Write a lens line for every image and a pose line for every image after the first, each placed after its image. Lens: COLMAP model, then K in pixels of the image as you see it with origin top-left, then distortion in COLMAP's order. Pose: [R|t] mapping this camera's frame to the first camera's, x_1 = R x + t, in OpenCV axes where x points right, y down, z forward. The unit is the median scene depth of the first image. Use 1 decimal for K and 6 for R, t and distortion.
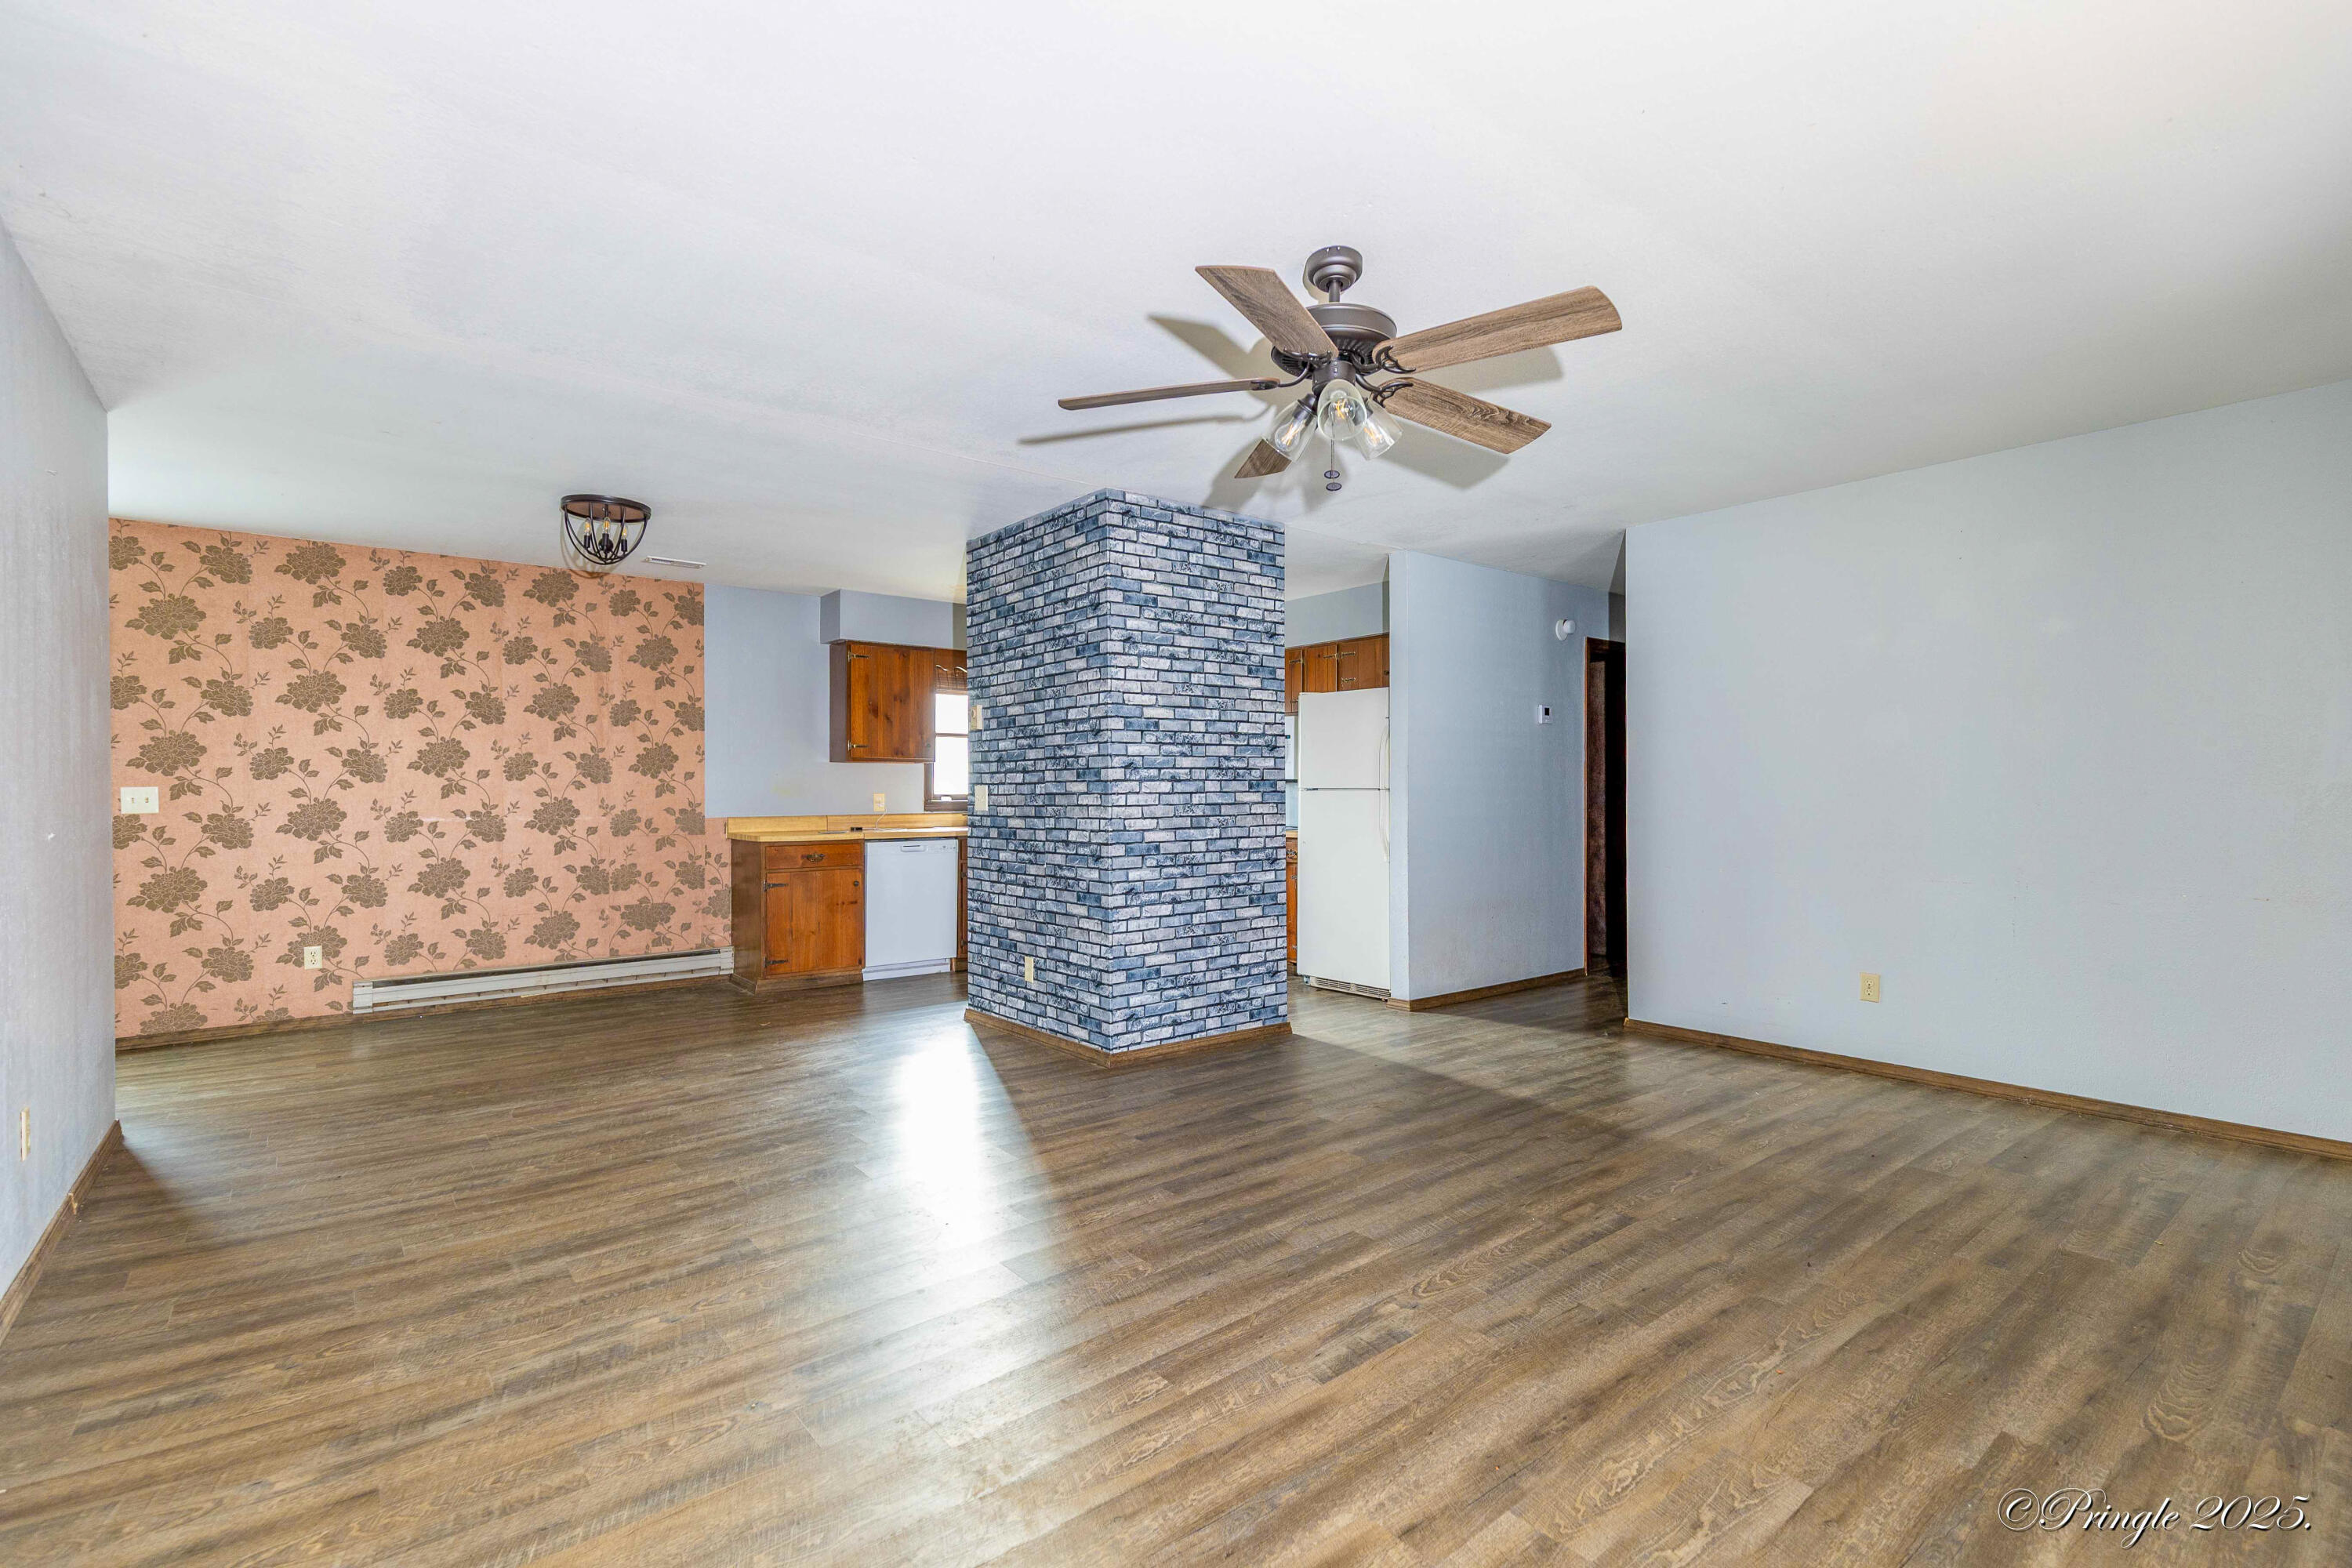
lens RADIAL K [[1073.3, 0, 1176.0], [0, 1073.3, 784.0], [0, 0, 1]] dist [0.012952, -0.000178]
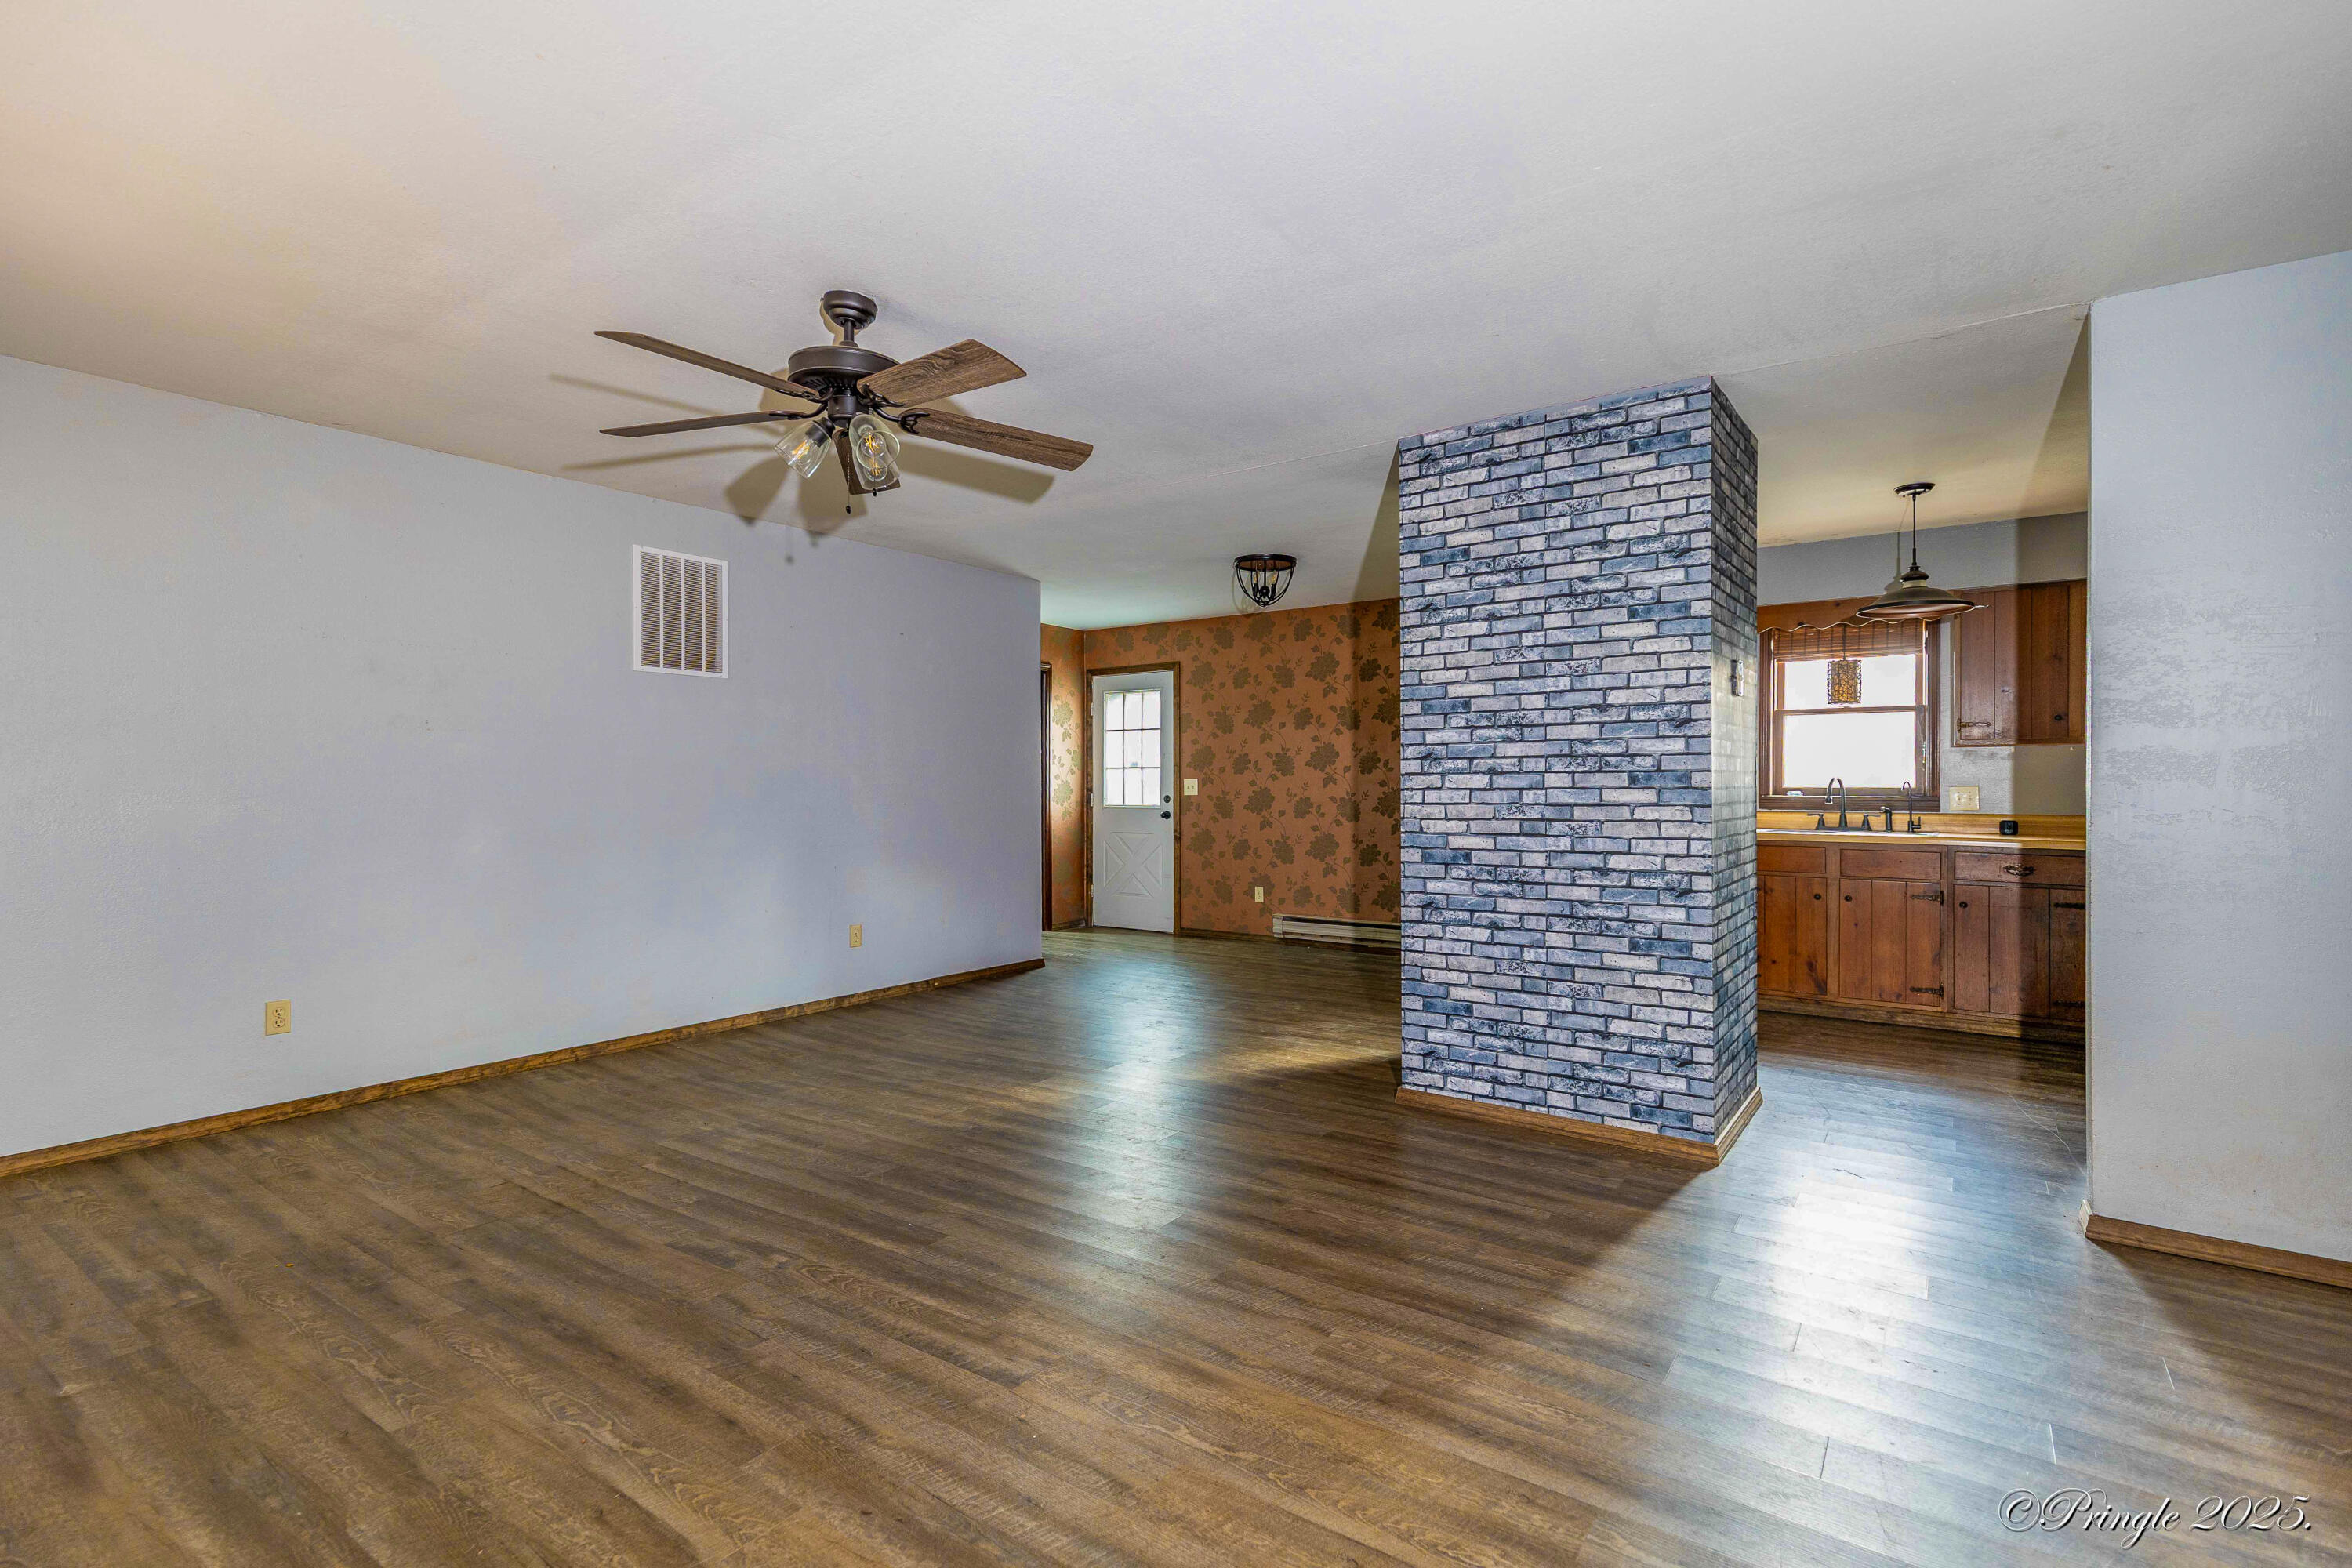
lens RADIAL K [[1102.4, 0, 1177.4], [0, 1102.4, 773.2], [0, 0, 1]] dist [0.012412, 0.000336]
pose [[0.271073, -0.003844, -0.962551, 1.174624], [0.006433, 0.999977, -0.002181, -0.004858], [0.962537, -0.005601, 0.271091, 0.910056]]
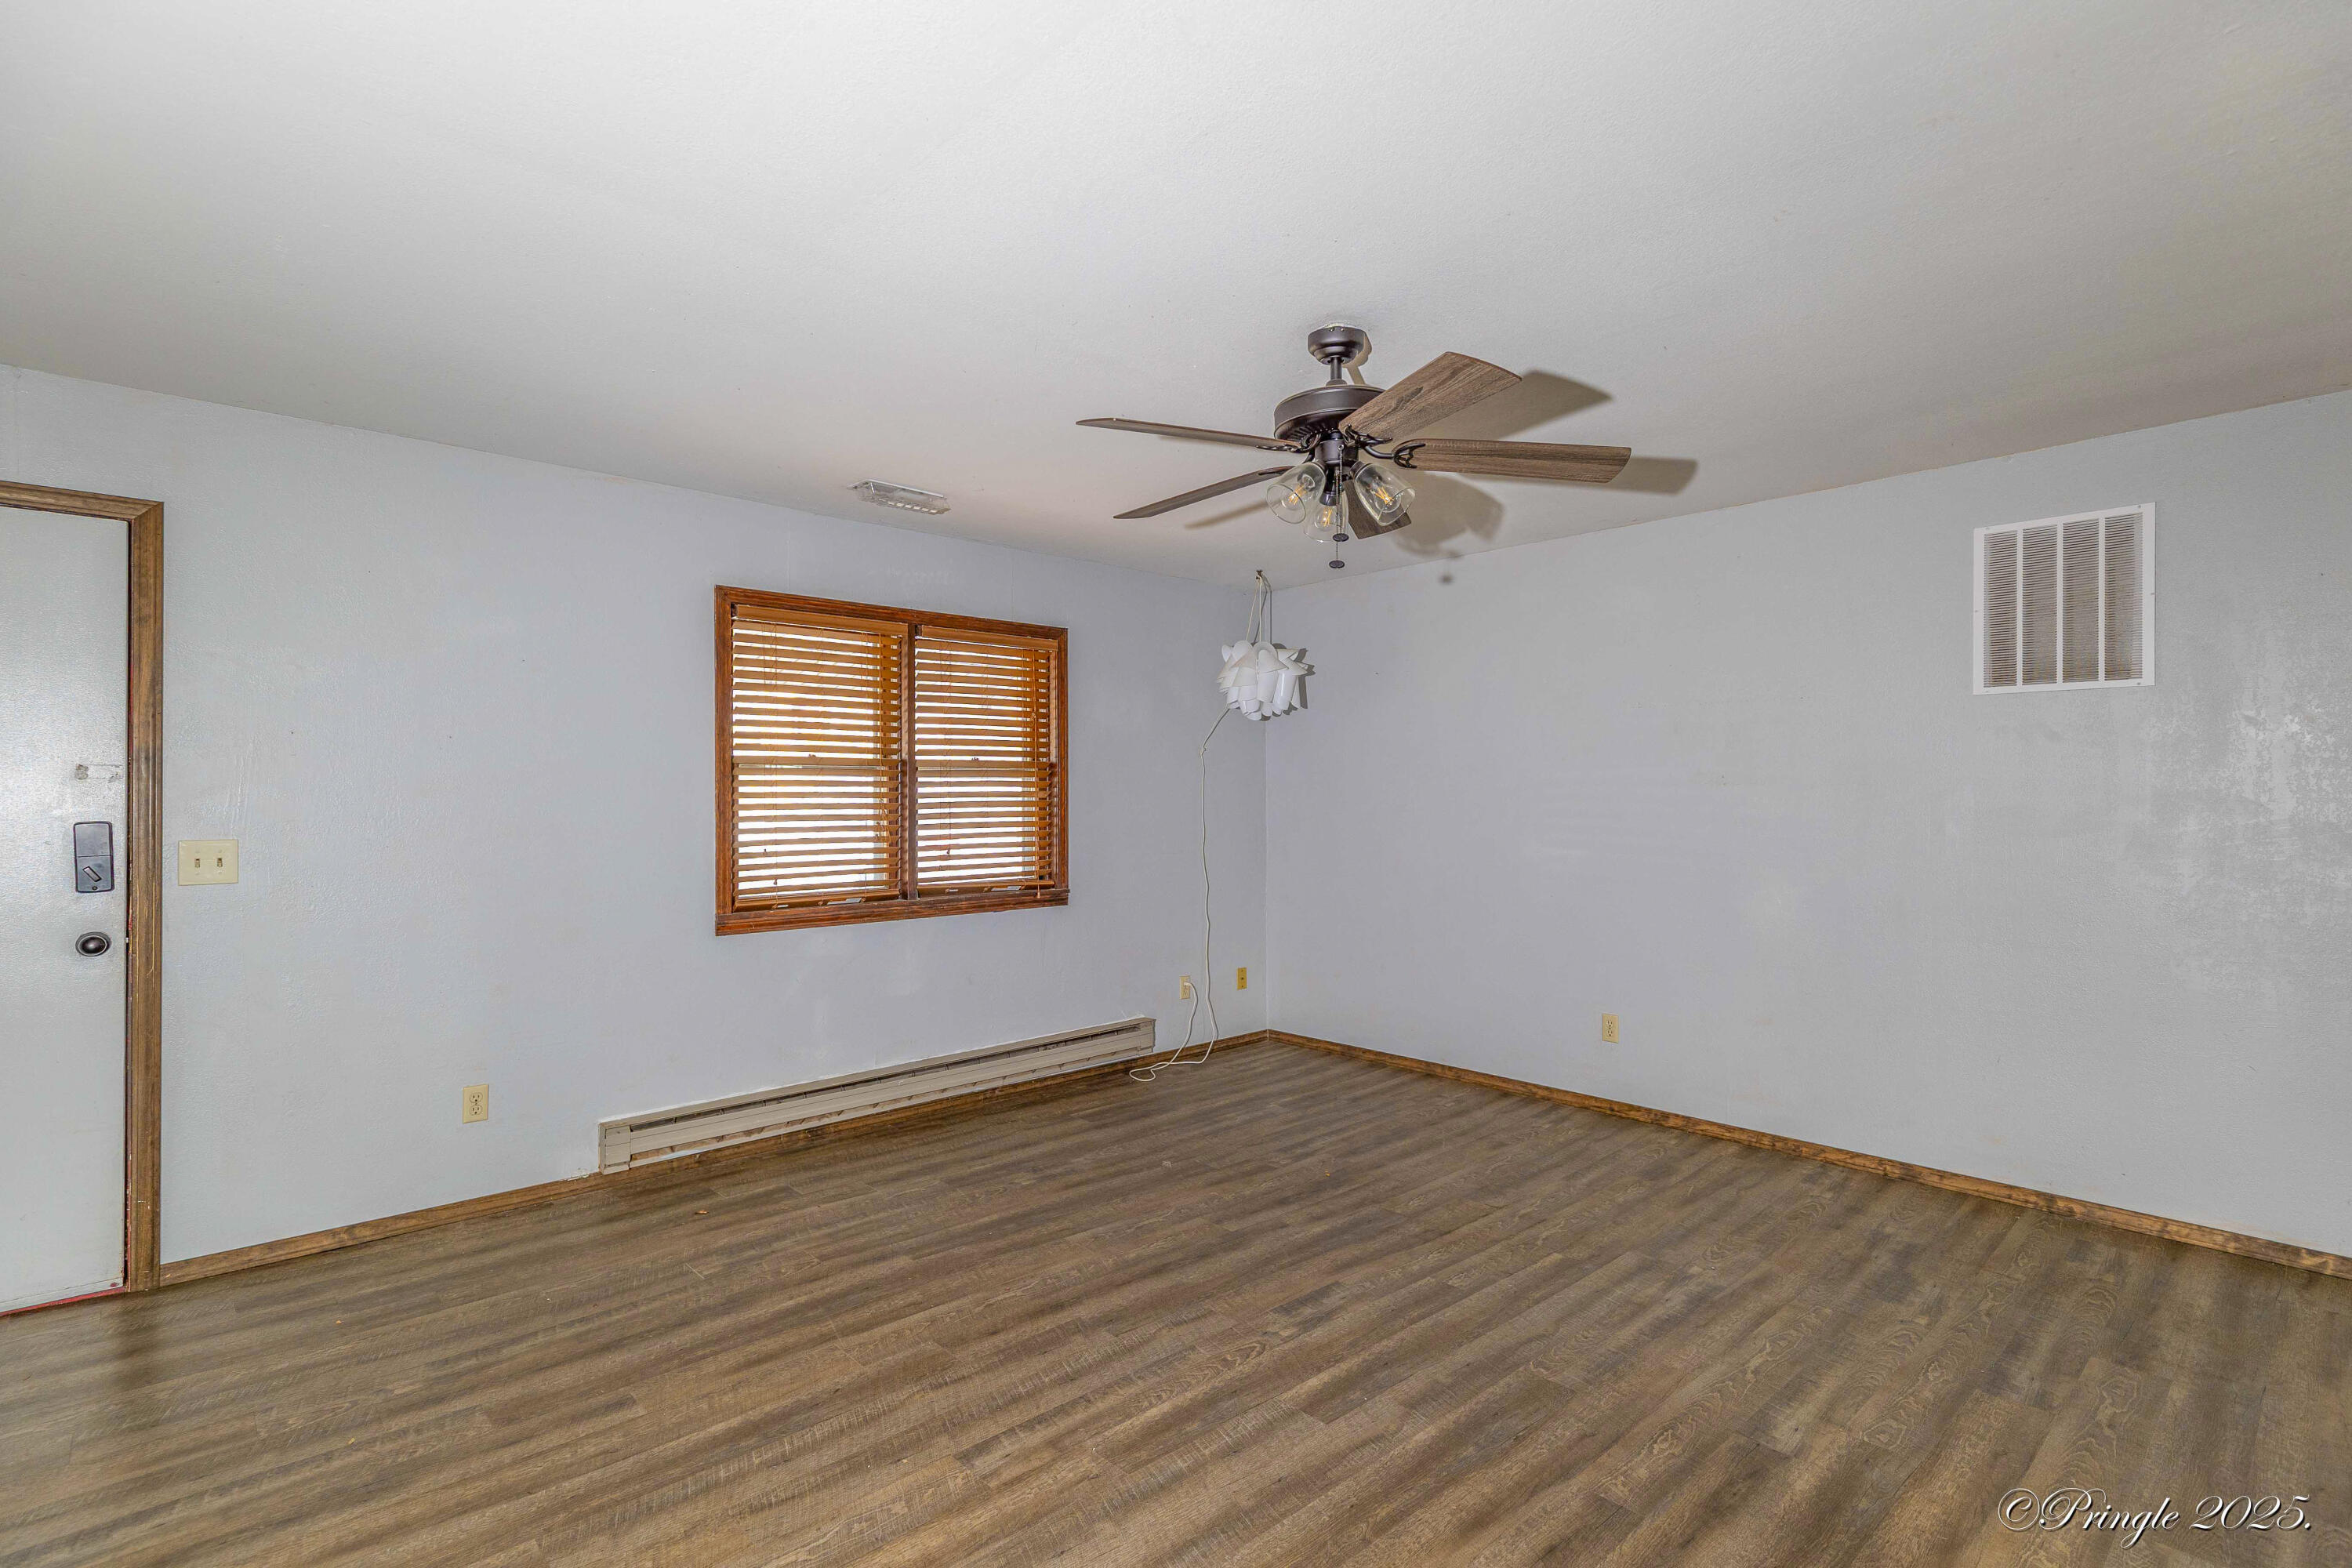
lens RADIAL K [[1108.9, 0, 1176.0], [0, 1108.9, 784.0], [0, 0, 1]] dist [0.005407, 0.000128]
pose [[-0.997492, 0.003542, -0.070687, 0.328505], [0.004590, 0.999882, -0.014668, -0.053408], [0.070626, -0.014956, -0.997391, 1.795320]]
